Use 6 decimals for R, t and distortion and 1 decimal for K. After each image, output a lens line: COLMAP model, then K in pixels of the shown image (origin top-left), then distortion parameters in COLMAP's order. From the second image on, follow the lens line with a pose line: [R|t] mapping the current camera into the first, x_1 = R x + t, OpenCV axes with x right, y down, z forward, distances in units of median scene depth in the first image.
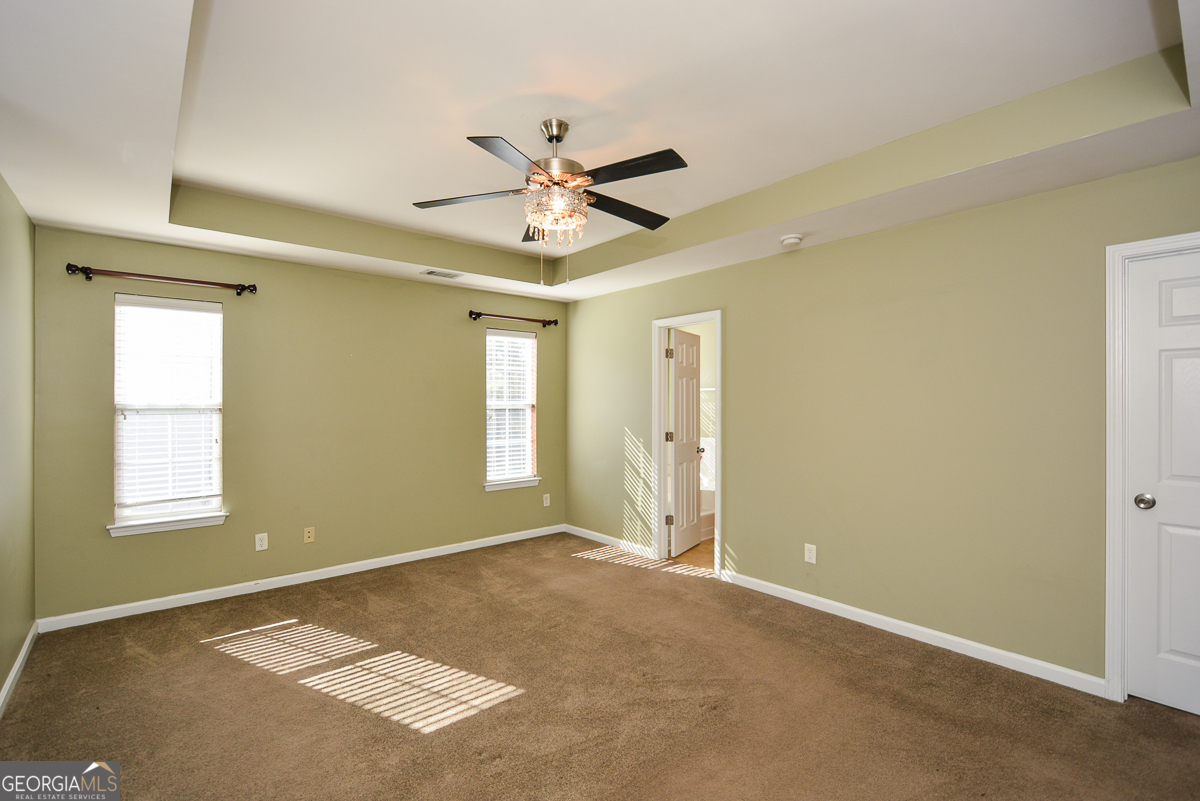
lens RADIAL K [[534.5, 0, 599.9], [0, 534.5, 392.5], [0, 0, 1]] dist [-0.001767, -0.000487]
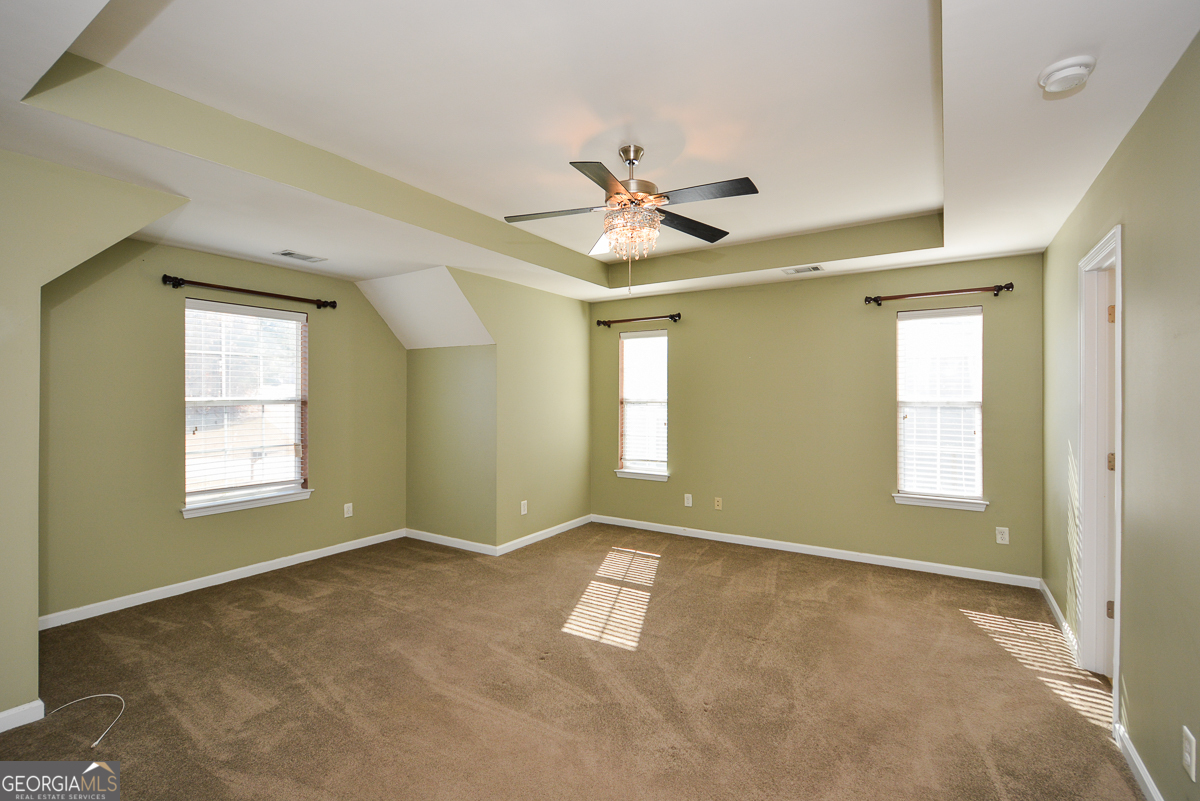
lens RADIAL K [[534.5, 0, 599.9], [0, 534.5, 392.5], [0, 0, 1]] dist [-0.001767, -0.000487]
pose [[0.295782, -0.006387, -0.955234, 0.616426], [0.013007, 0.999912, -0.002658, 0.006214], [0.955167, -0.011639, 0.295839, 0.395999]]
